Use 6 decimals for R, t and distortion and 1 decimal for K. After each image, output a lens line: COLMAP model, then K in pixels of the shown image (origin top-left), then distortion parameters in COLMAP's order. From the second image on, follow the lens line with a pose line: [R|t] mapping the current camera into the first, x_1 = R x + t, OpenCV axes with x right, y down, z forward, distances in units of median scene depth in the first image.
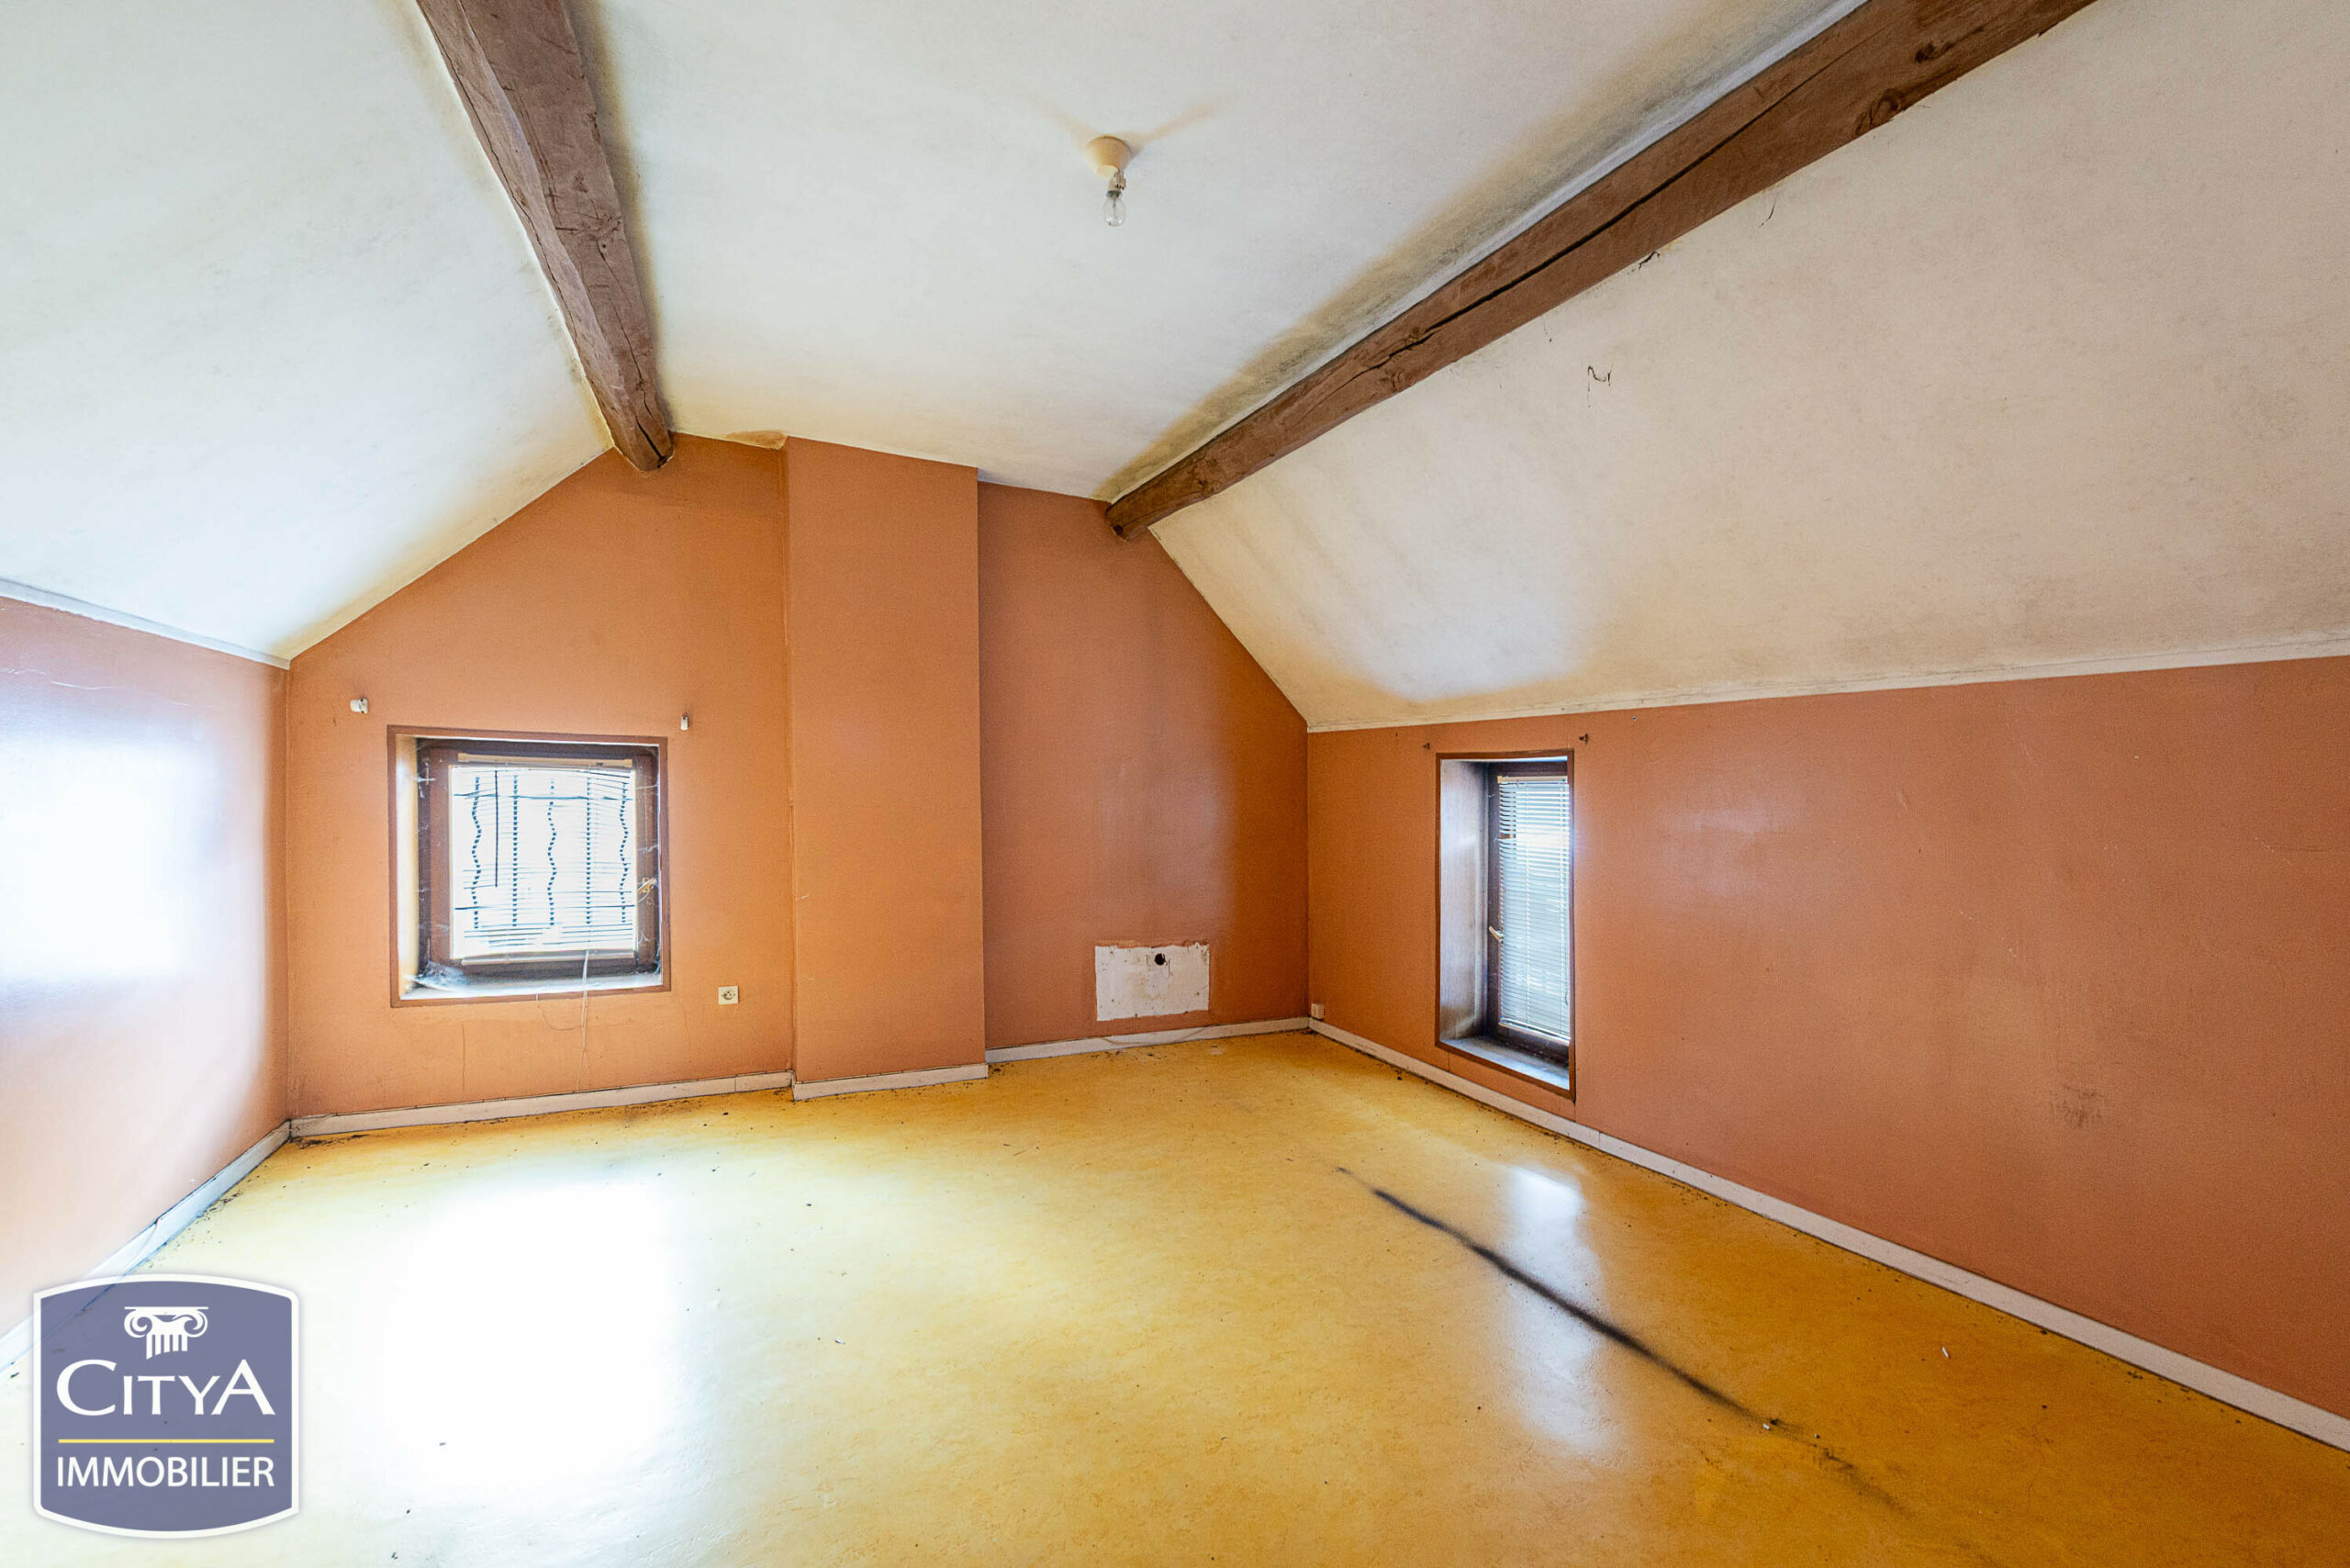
lens RADIAL K [[927.4, 0, 1170.2], [0, 927.4, 772.2], [0, 0, 1]] dist [-0.000852, -0.000620]
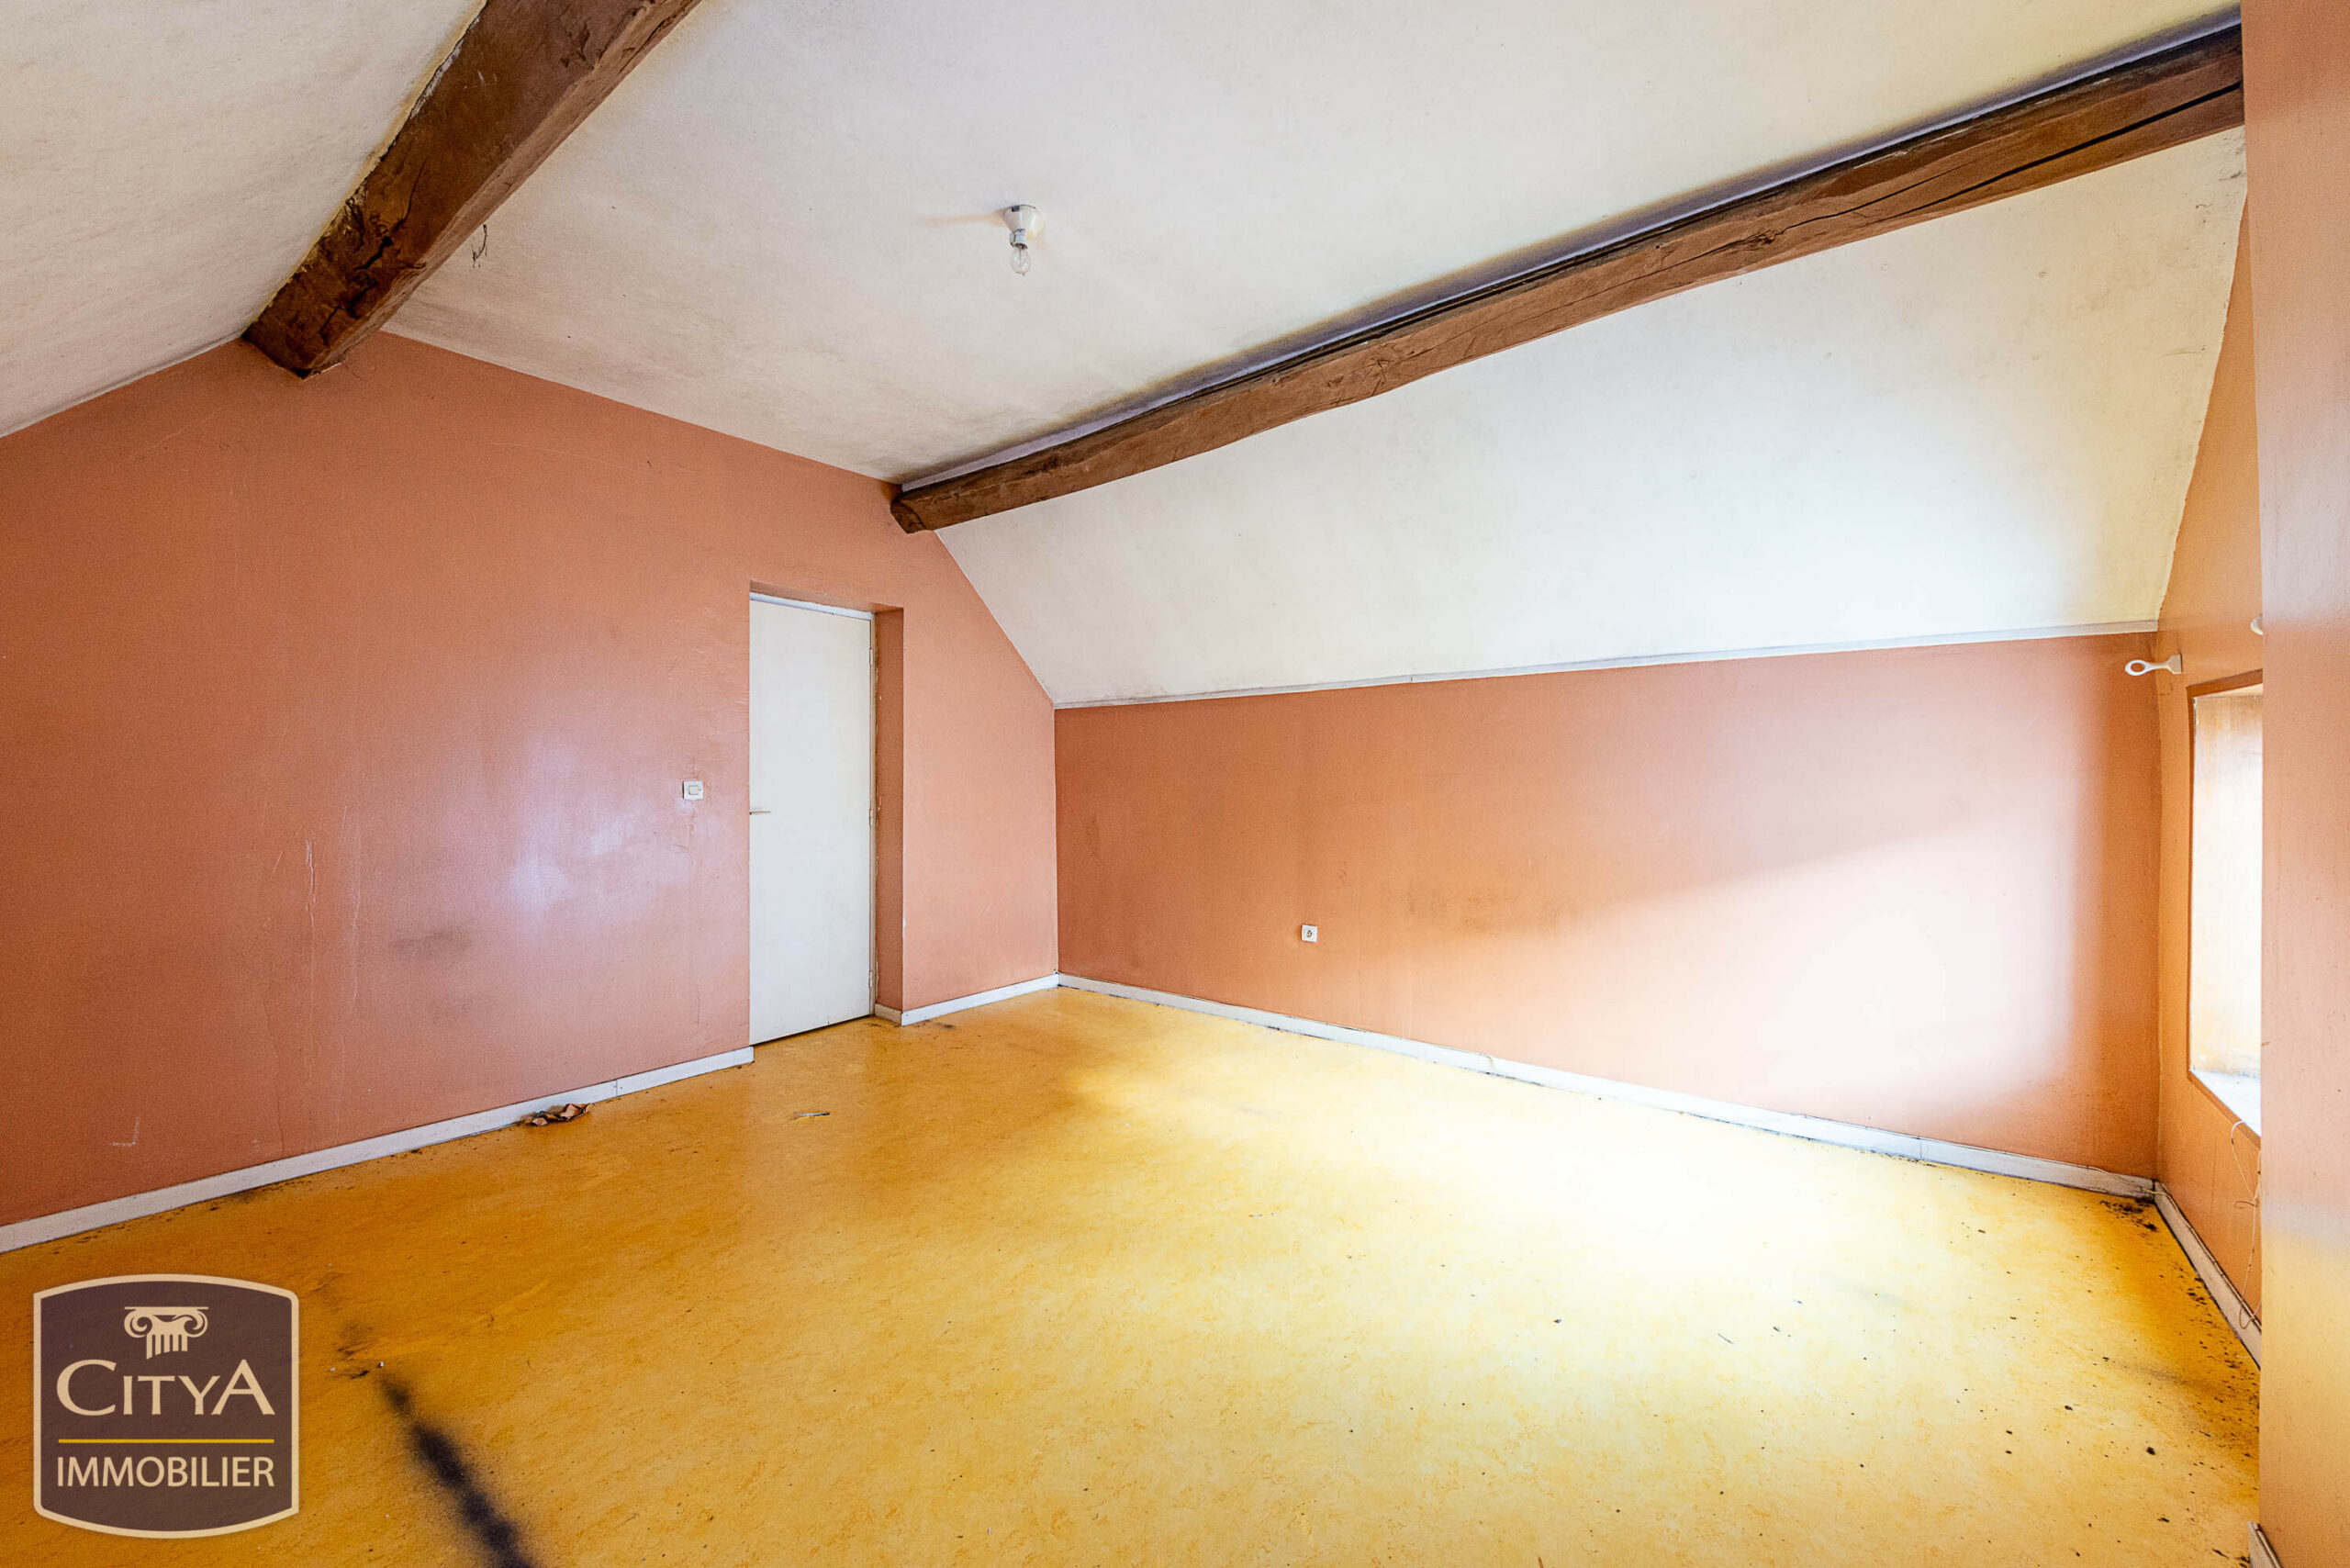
lens RADIAL K [[927.4, 0, 1168.3], [0, 927.4, 817.3], [0, 0, 1]] dist [-0.000852, -0.000620]
pose [[-0.886341, 0.000877, -0.463032, 0.293597], [-0.005504, 0.999908, 0.012429, 0.073201], [0.463000, 0.013565, -0.886254, 1.934447]]
